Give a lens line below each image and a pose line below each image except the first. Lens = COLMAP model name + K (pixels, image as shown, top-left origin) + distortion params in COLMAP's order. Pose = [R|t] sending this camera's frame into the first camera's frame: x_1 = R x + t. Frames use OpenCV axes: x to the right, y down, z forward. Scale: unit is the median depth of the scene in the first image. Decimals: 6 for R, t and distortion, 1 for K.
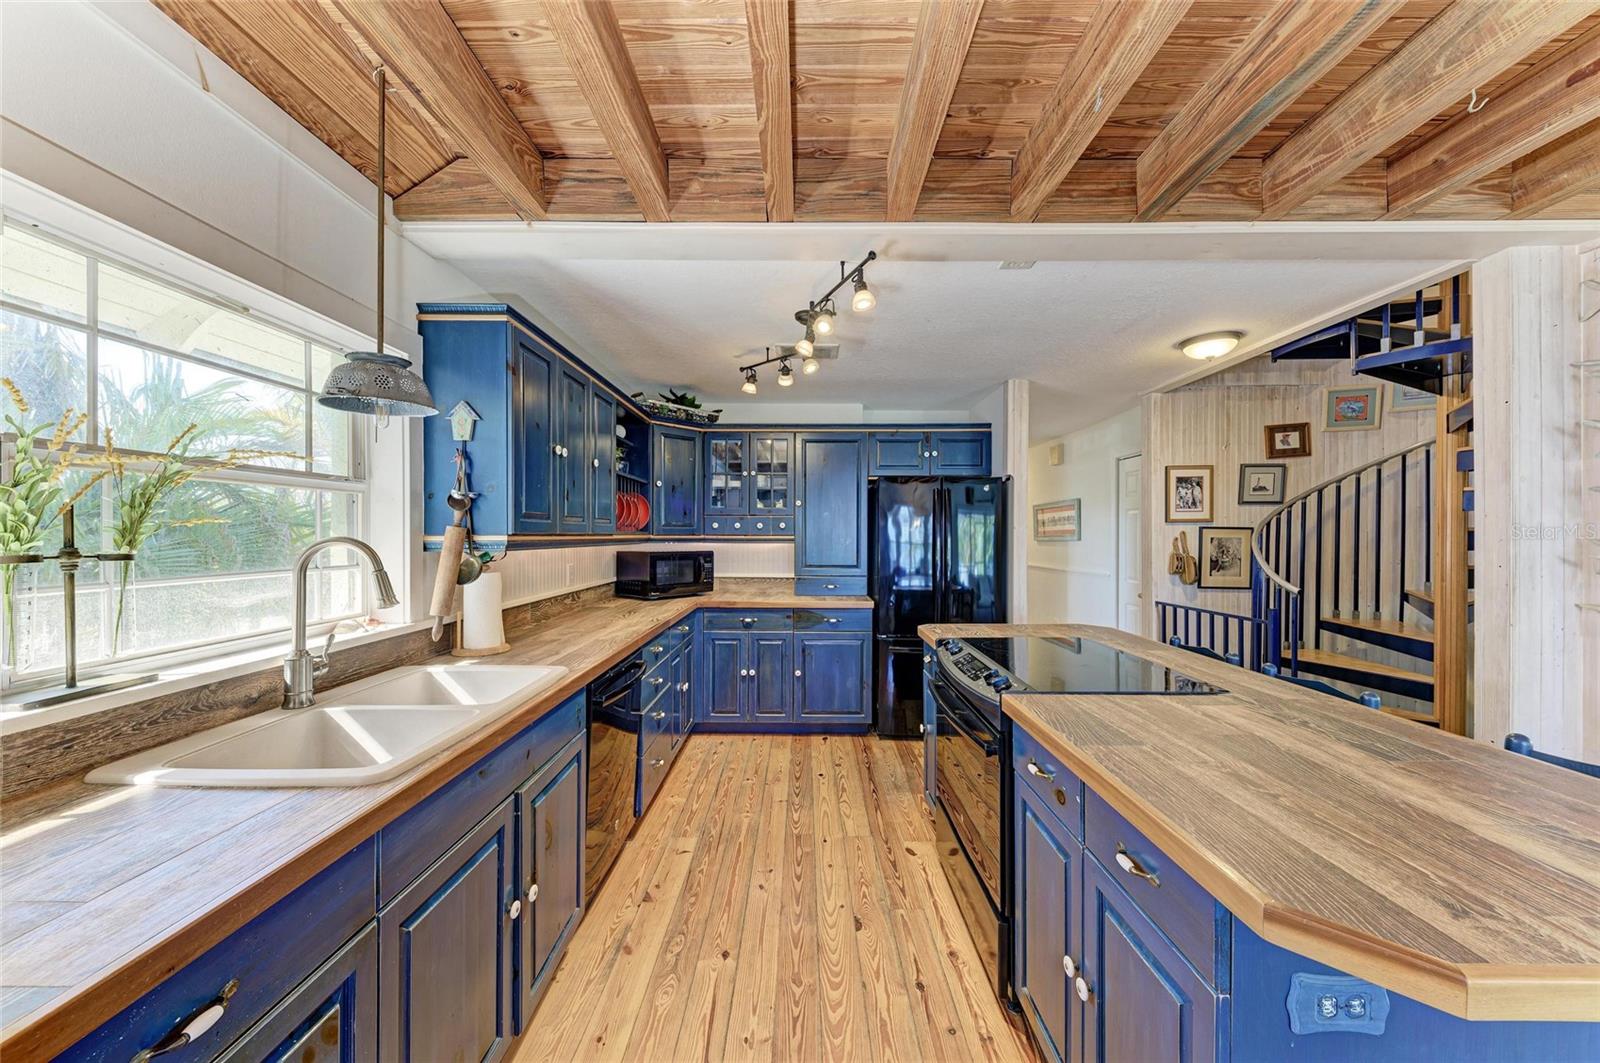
lens RADIAL K [[554.7, 0, 800.7], [0, 554.7, 536.0], [0, 0, 1]] dist [0.011217, -0.005558]
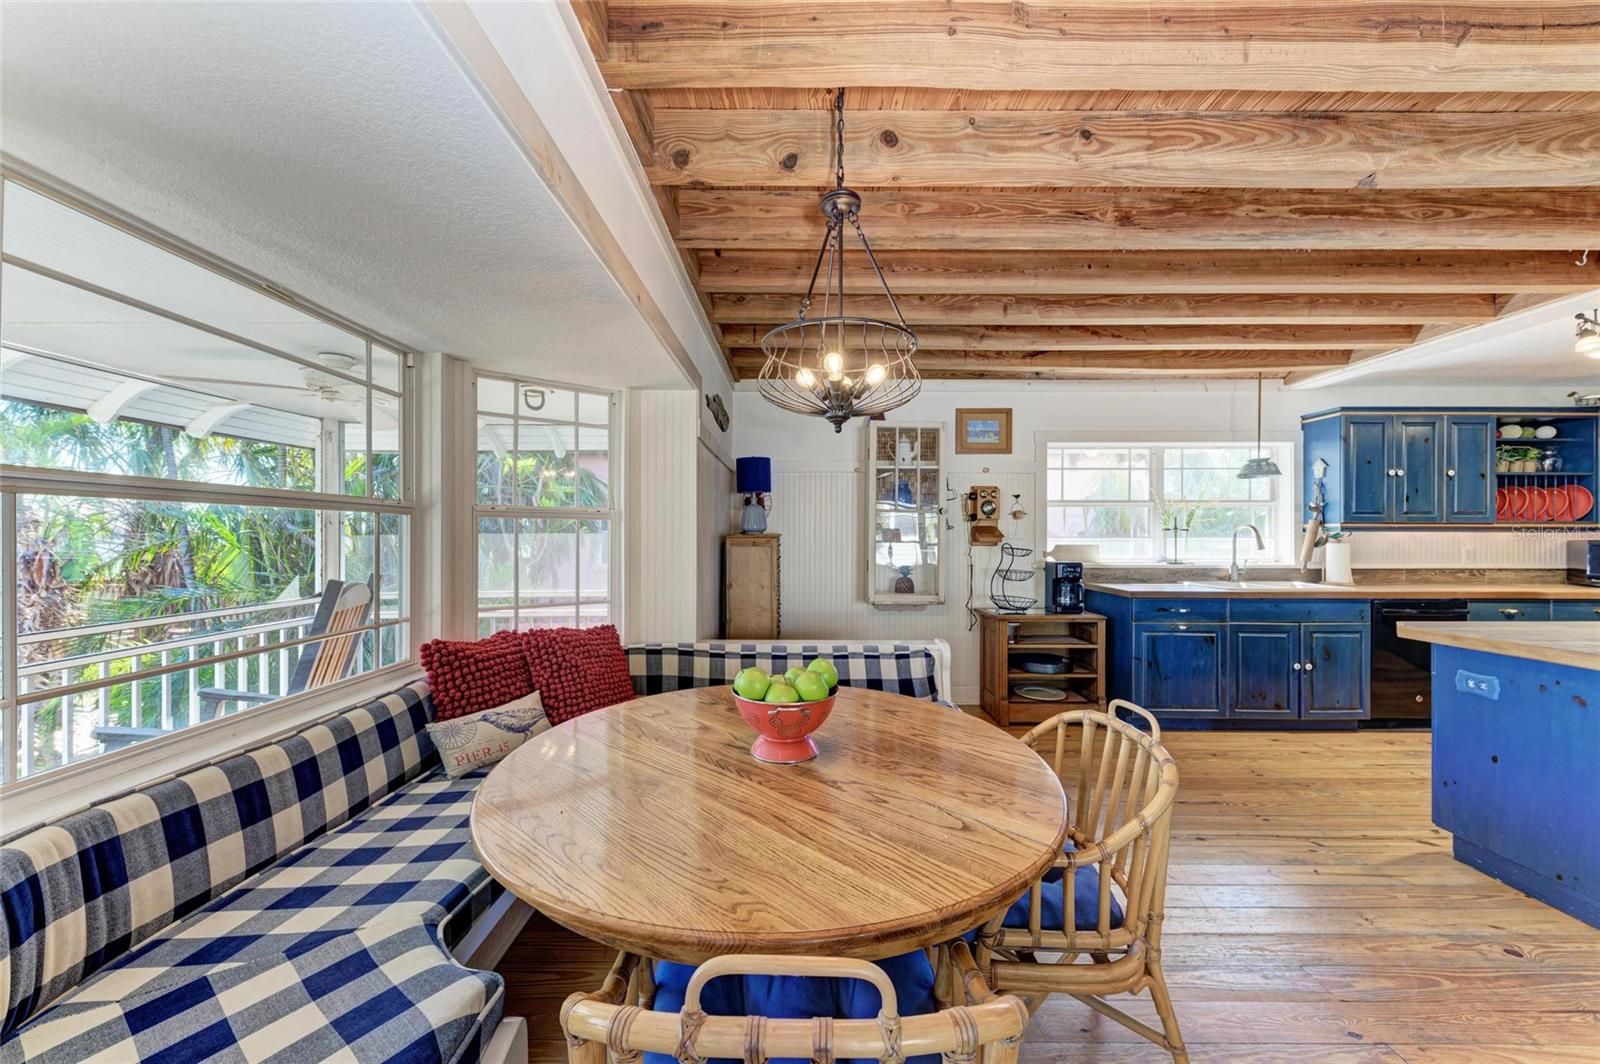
lens RADIAL K [[554.7, 0, 800.7], [0, 554.7, 536.5], [0, 0, 1]] dist [0.011217, -0.005558]
pose [[-0.007719, -0.000603, -0.999970, 1.463035], [-0.005965, 0.999982, -0.000557, 0.057318], [0.999952, 0.005961, -0.007722, -0.898204]]
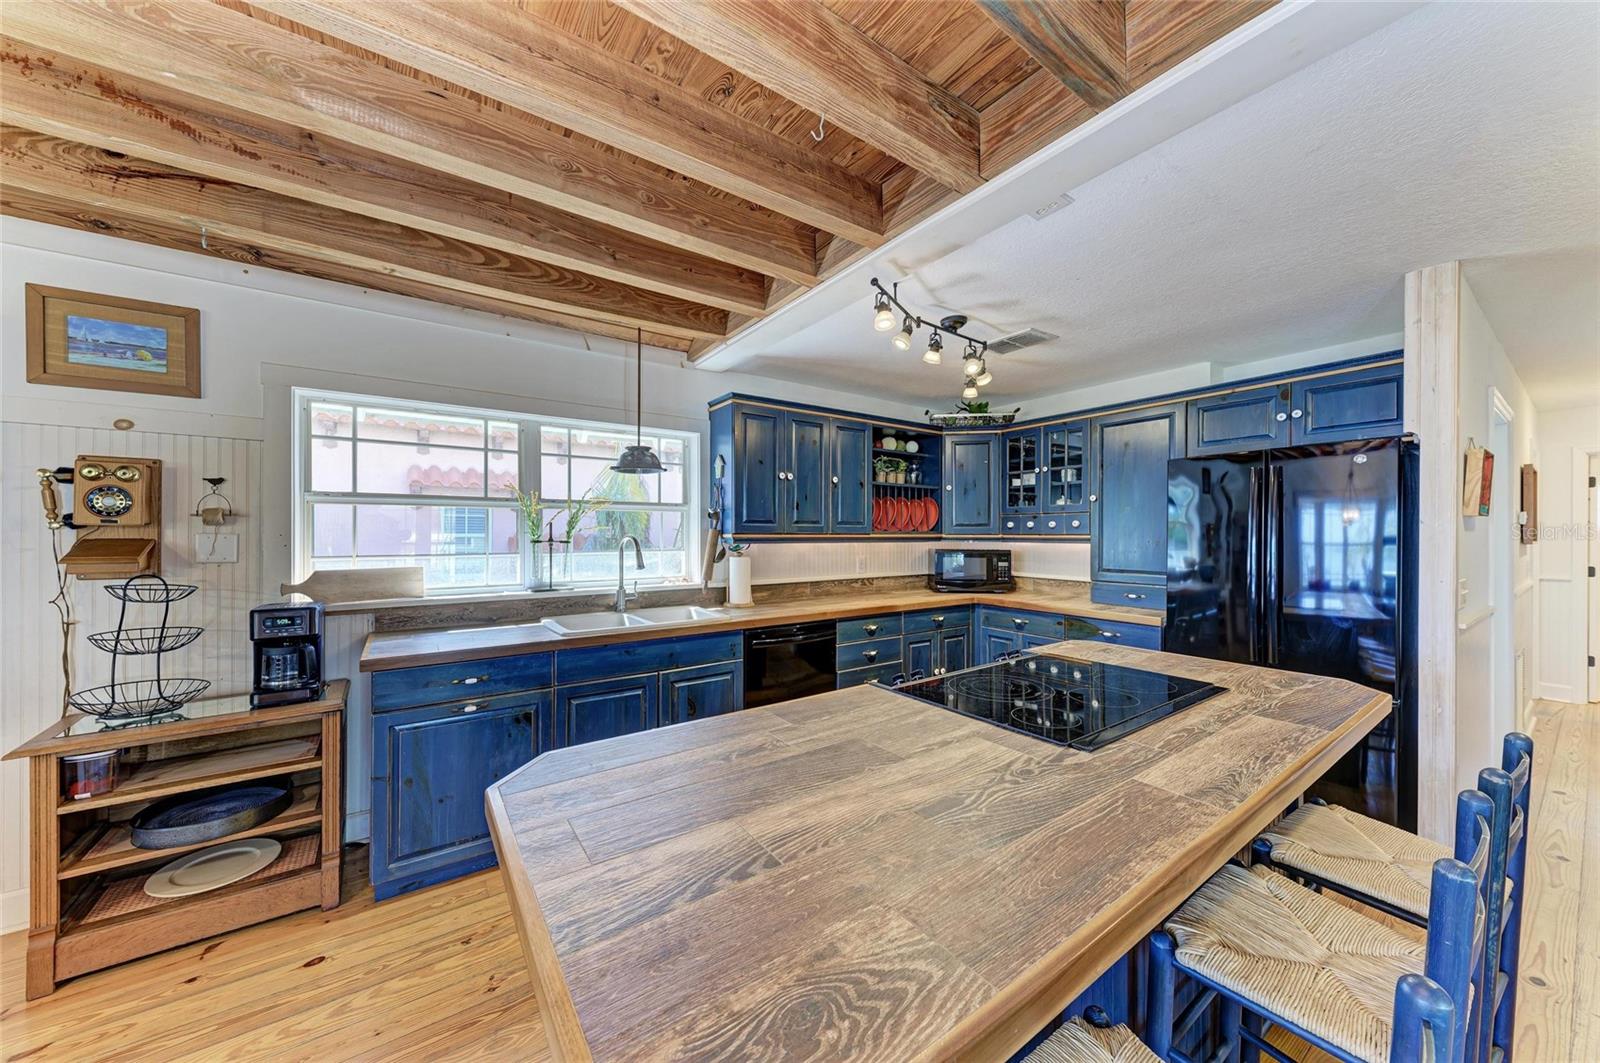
lens RADIAL K [[554.7, 0, 800.7], [0, 554.7, 536.0], [0, 0, 1]] dist [0.011217, -0.005558]
pose [[0.574976, 0.001004, -0.818169, 0.911523], [-0.001912, 0.999998, -0.000116, 0.004219], [0.818168, 0.001632, 0.574977, 0.229676]]
